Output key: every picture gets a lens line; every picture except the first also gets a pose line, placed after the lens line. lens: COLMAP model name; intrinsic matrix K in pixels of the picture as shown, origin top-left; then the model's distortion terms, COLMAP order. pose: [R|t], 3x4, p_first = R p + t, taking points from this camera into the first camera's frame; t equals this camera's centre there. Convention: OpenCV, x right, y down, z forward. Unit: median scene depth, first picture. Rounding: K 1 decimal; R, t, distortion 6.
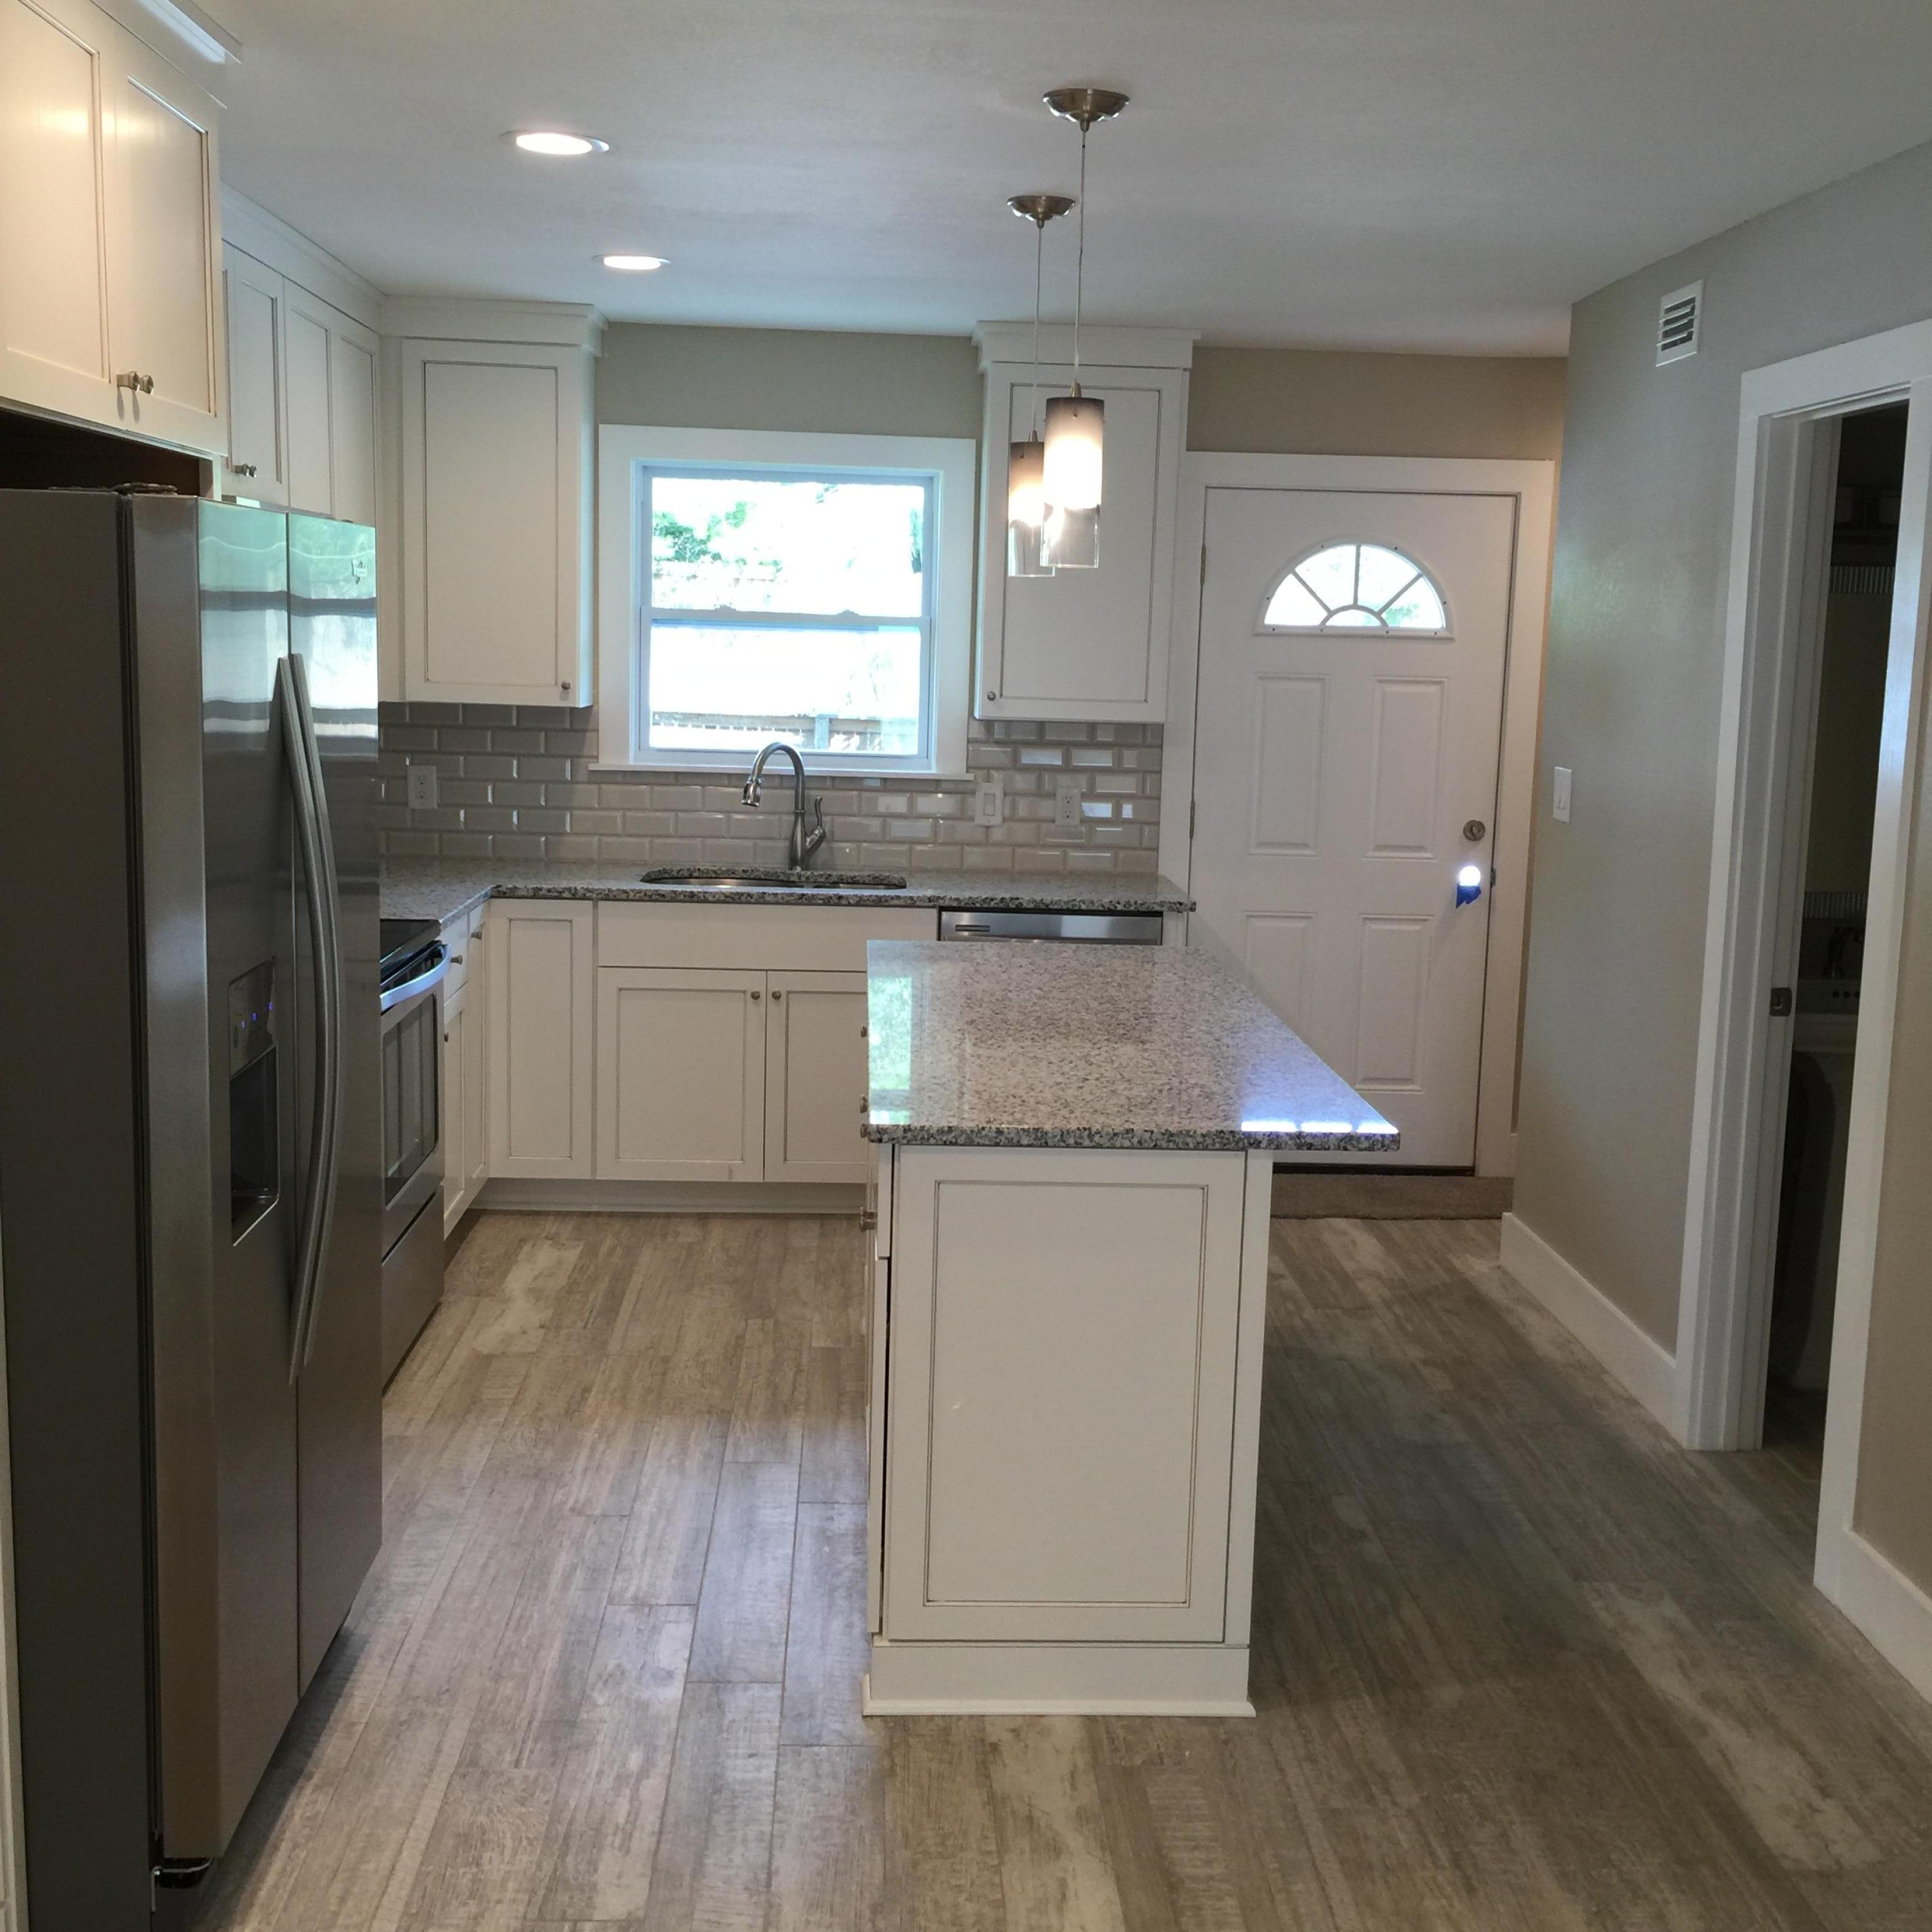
lens RADIAL K [[2218.5, 0, 984.5], [0, 2218.5, 973.0], [0, 0, 1]] dist [0.046624, 0.000000]
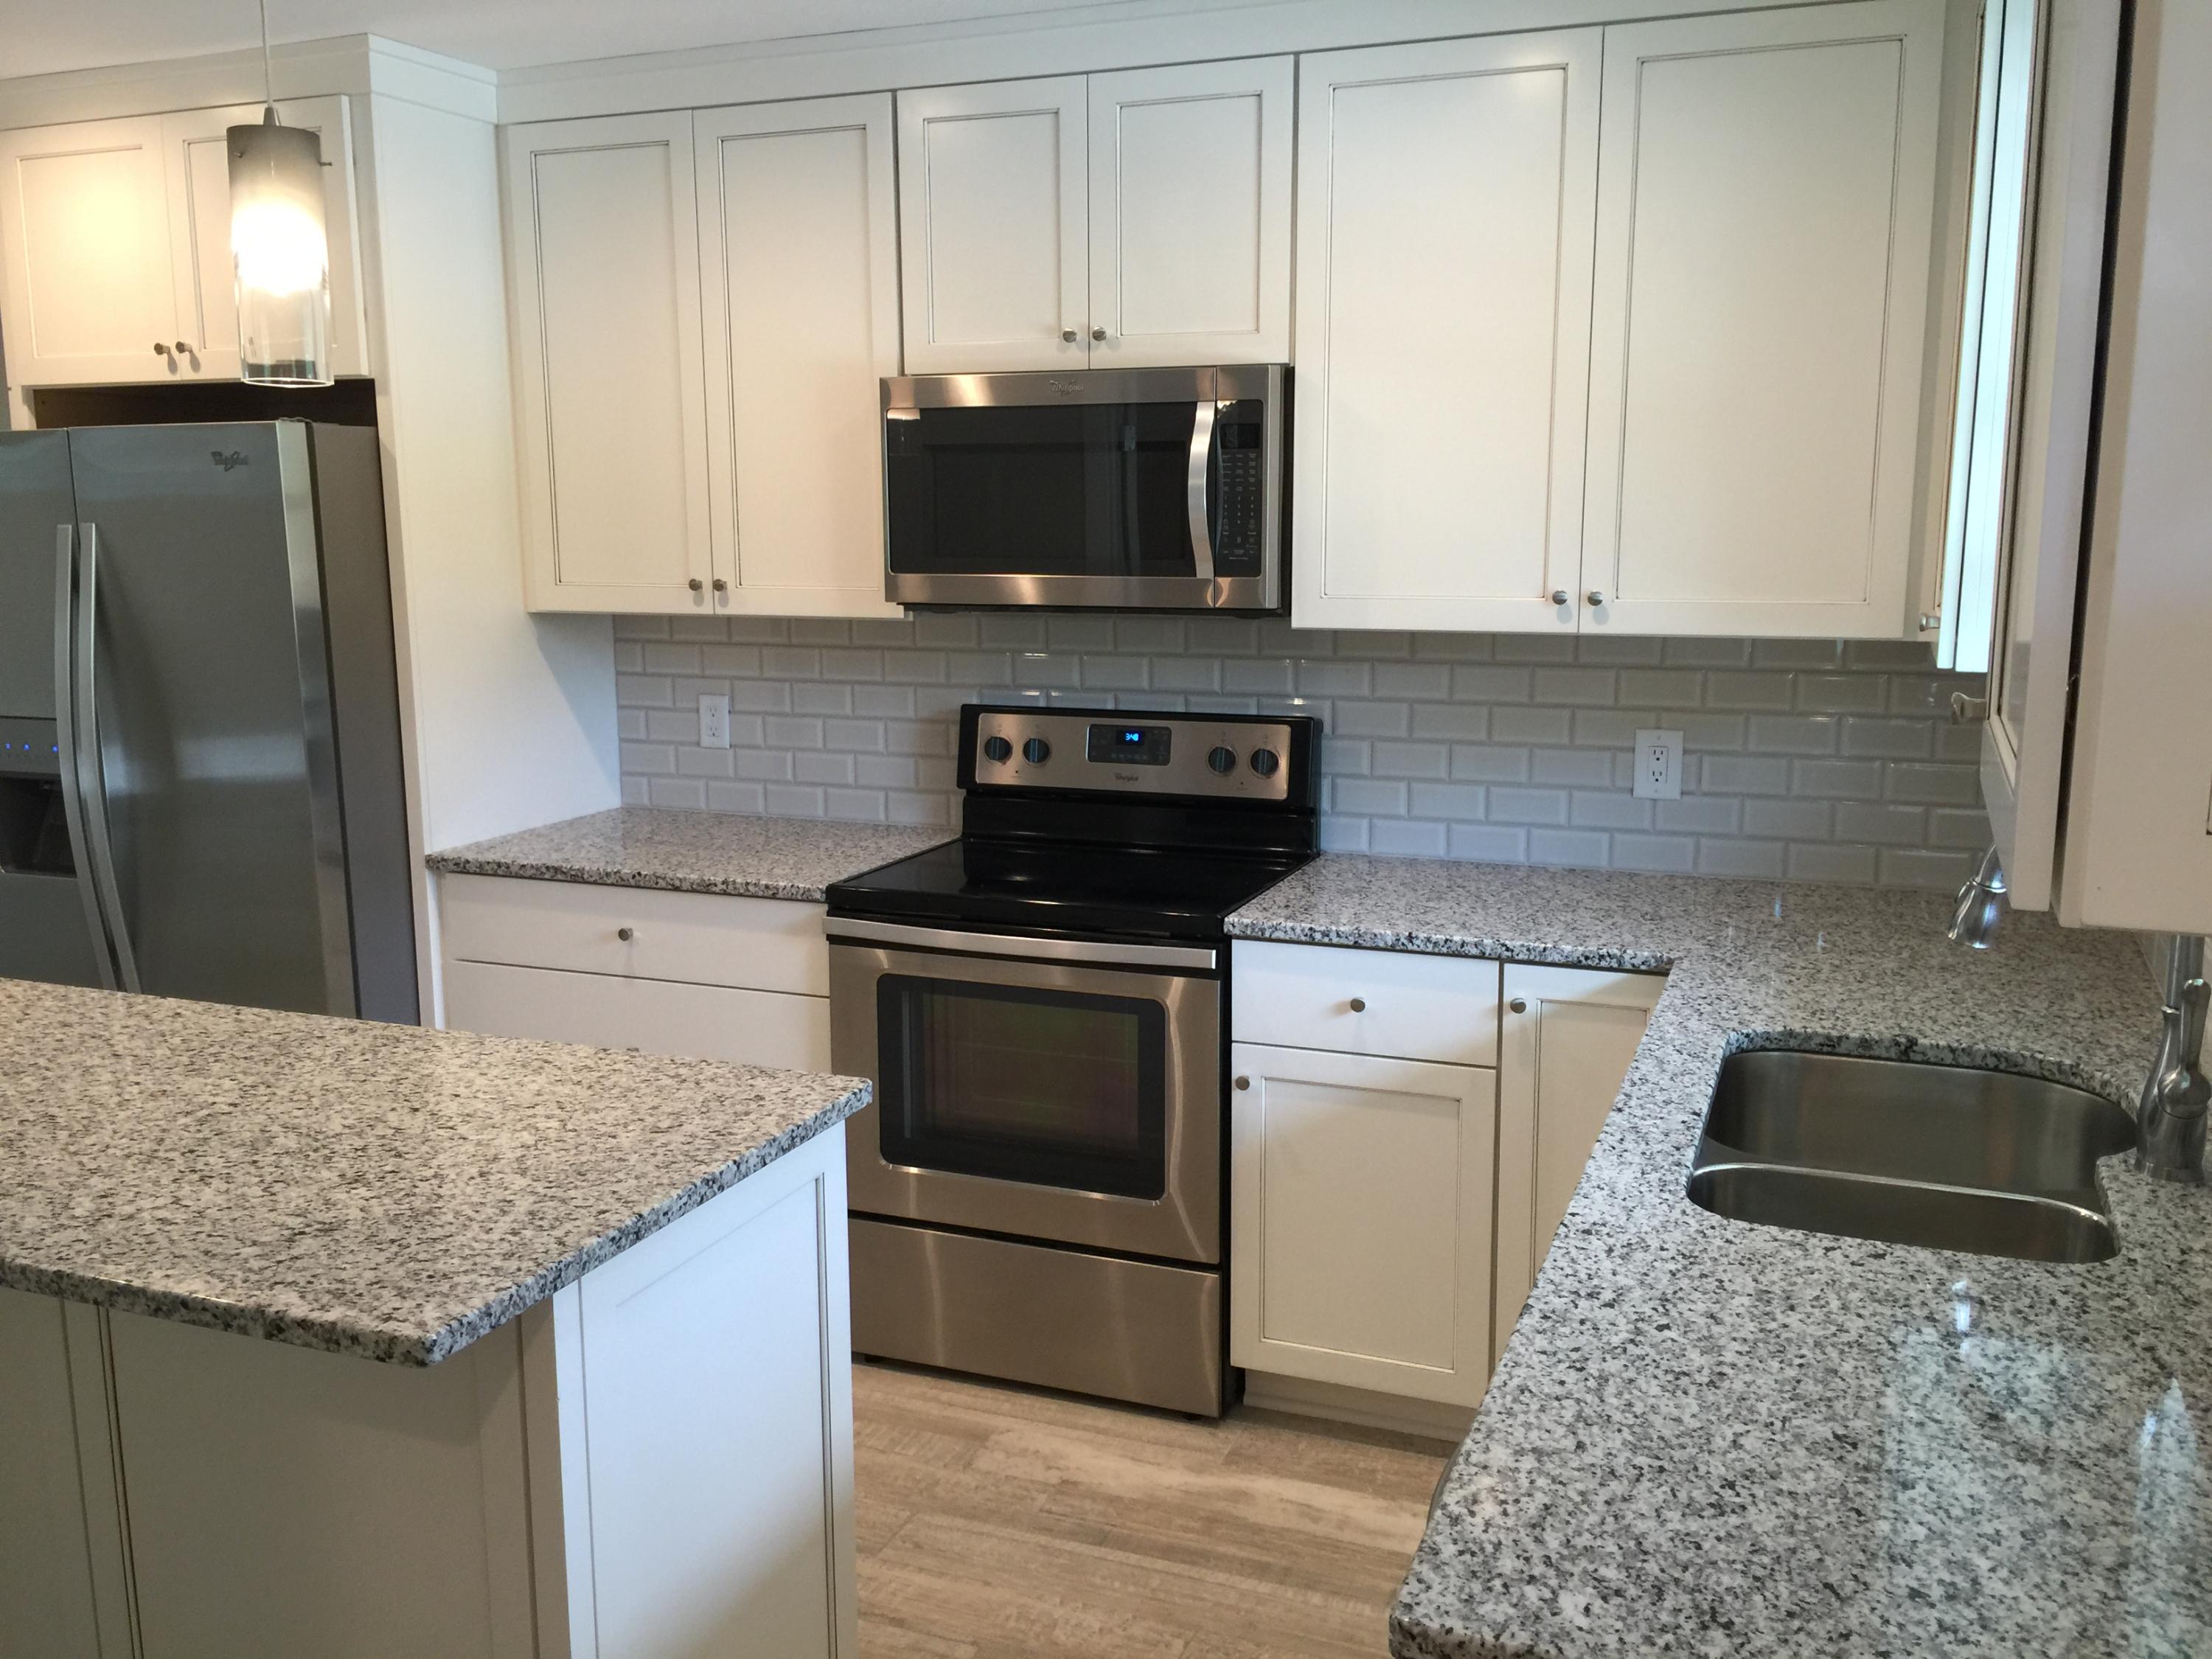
lens RADIAL K [[1902.0, 0, 1094.2], [0, 1902.0, 838.3], [0, 0, 1]] dist [0.081276, -0.112780]
pose [[-0.421628, 0.132788, -0.896994, 0.332116], [-0.146550, 0.966236, 0.211924, -0.178006], [0.894848, 0.220808, -0.387931, 1.228467]]
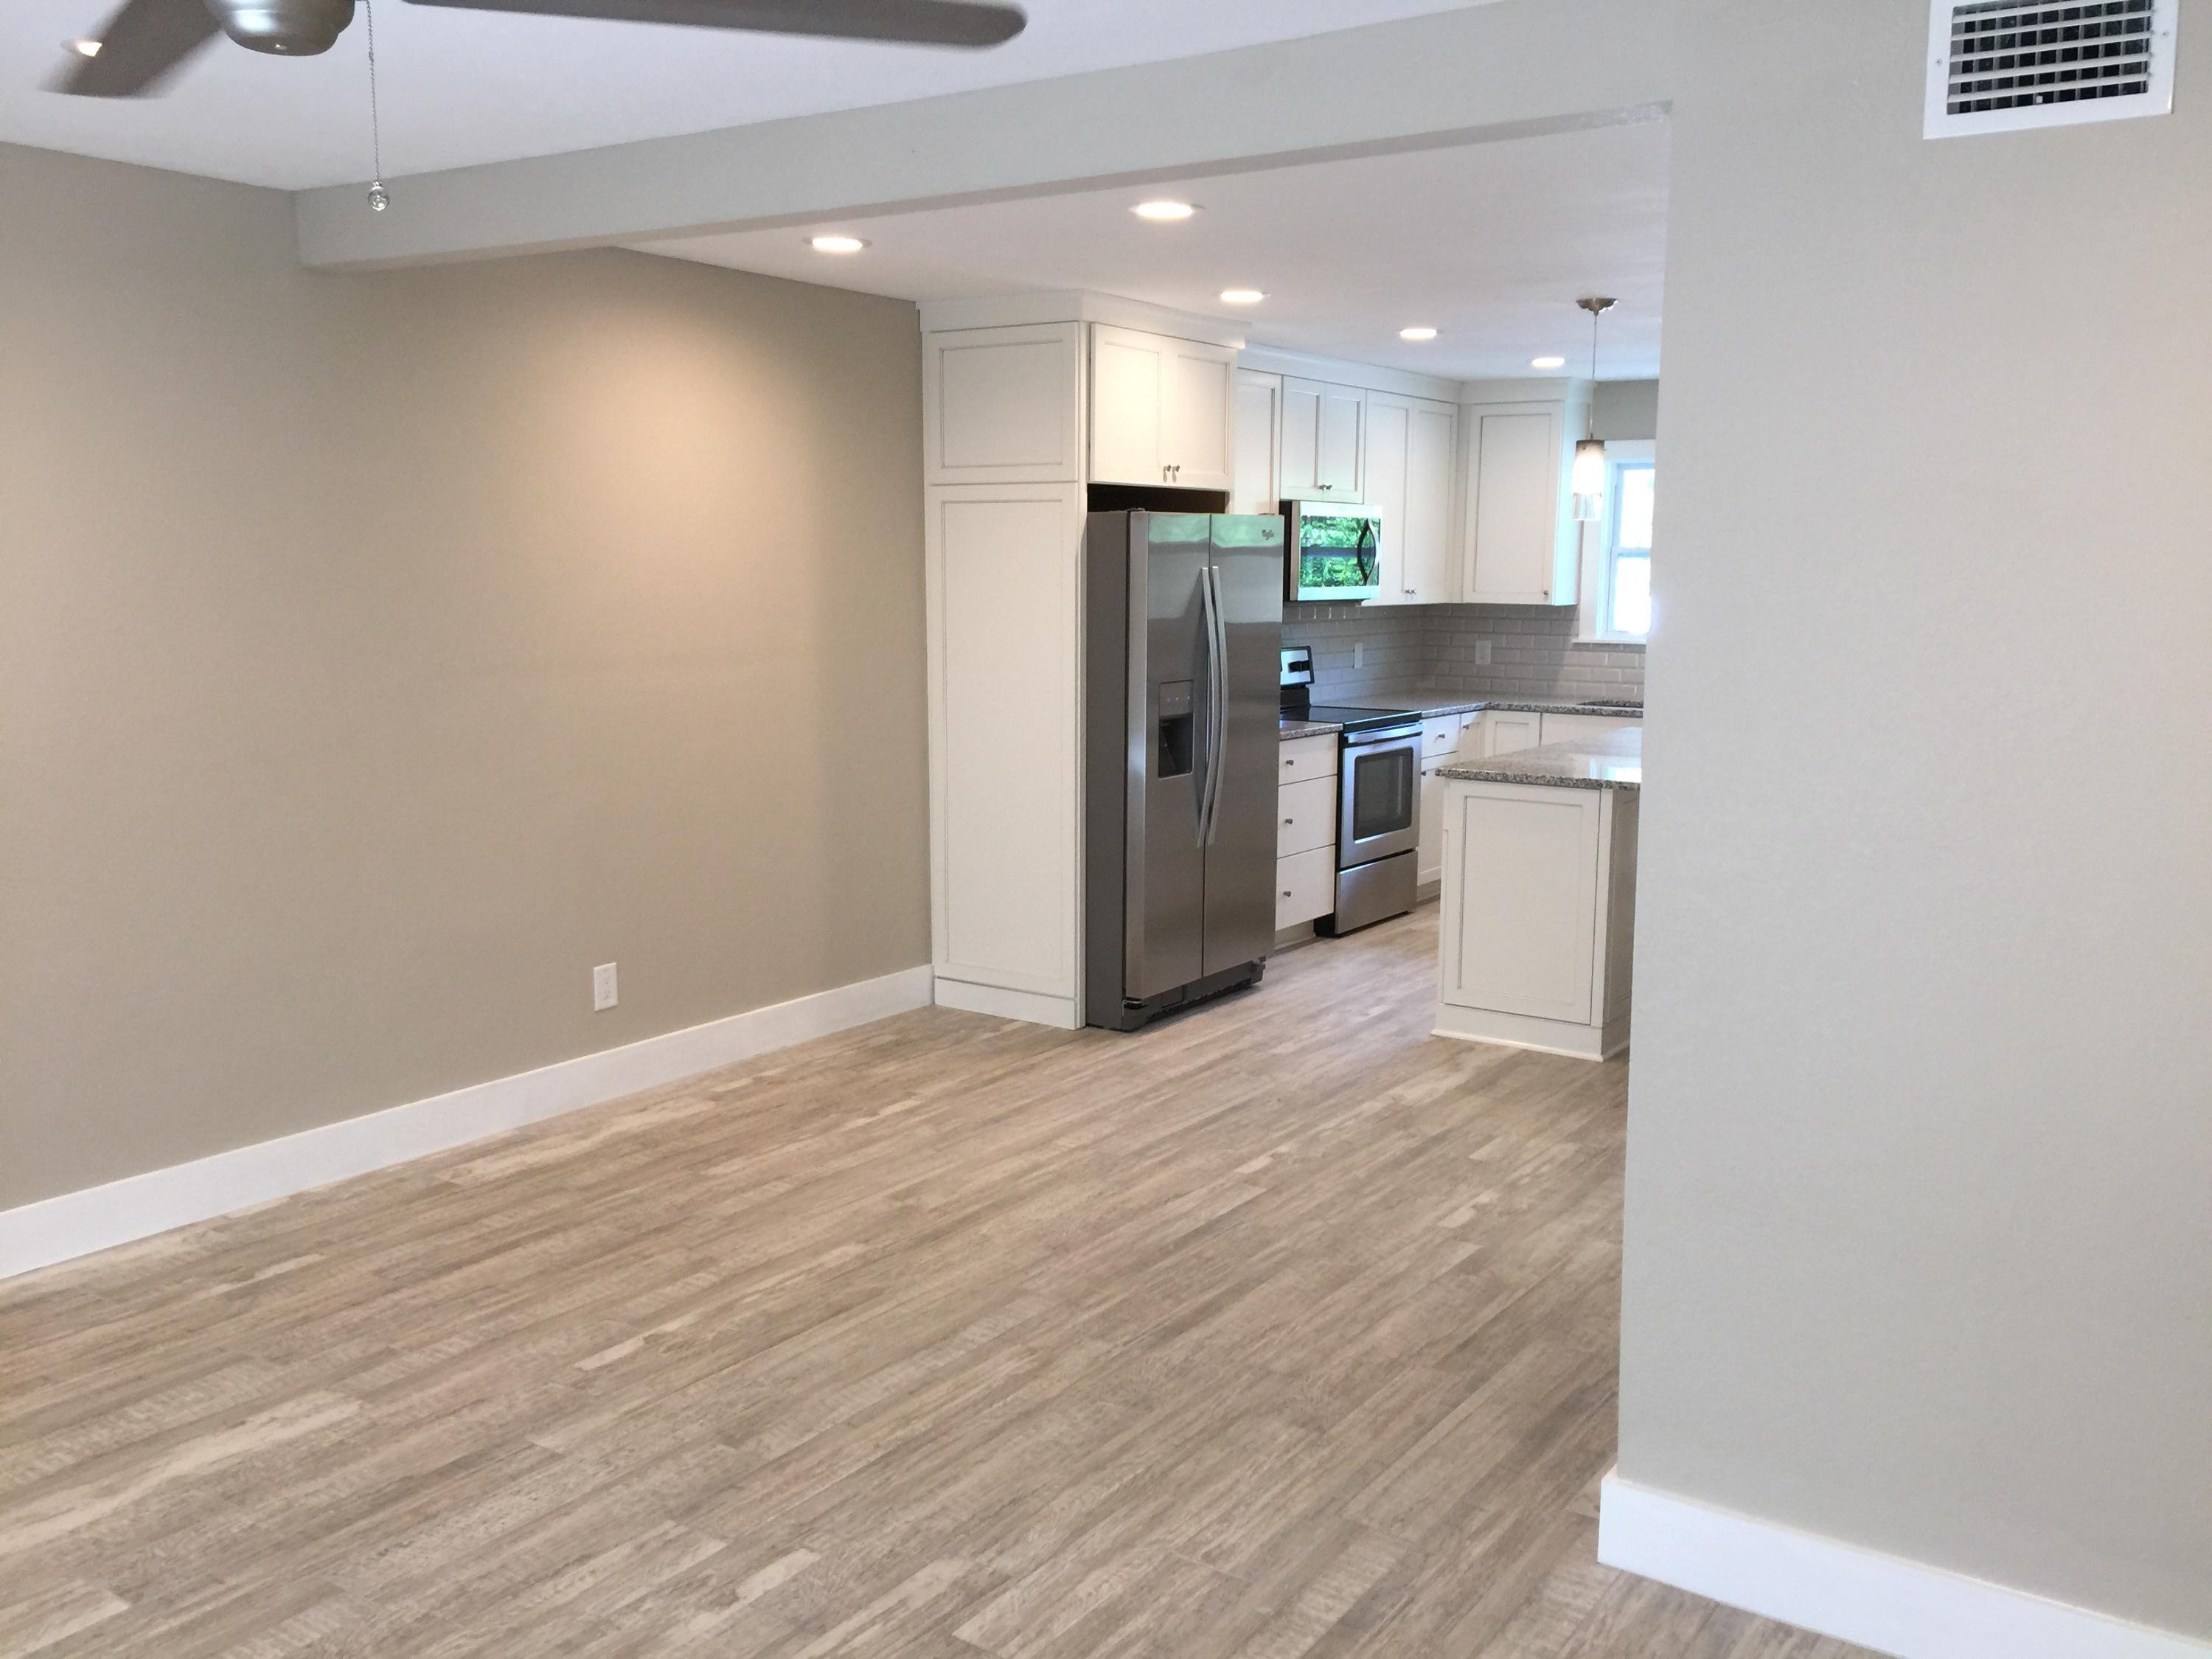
lens RADIAL K [[1902.0, 0, 1109.2], [0, 1902.0, 826.0], [0, 0, 1]] dist [0.081276, -0.112780]
pose [[0.796989, 0.062245, -0.600778, 0.555116], [-0.077626, 0.996983, 0.000316, 0.098580], [0.598985, 0.046384, 0.799416, -0.495743]]
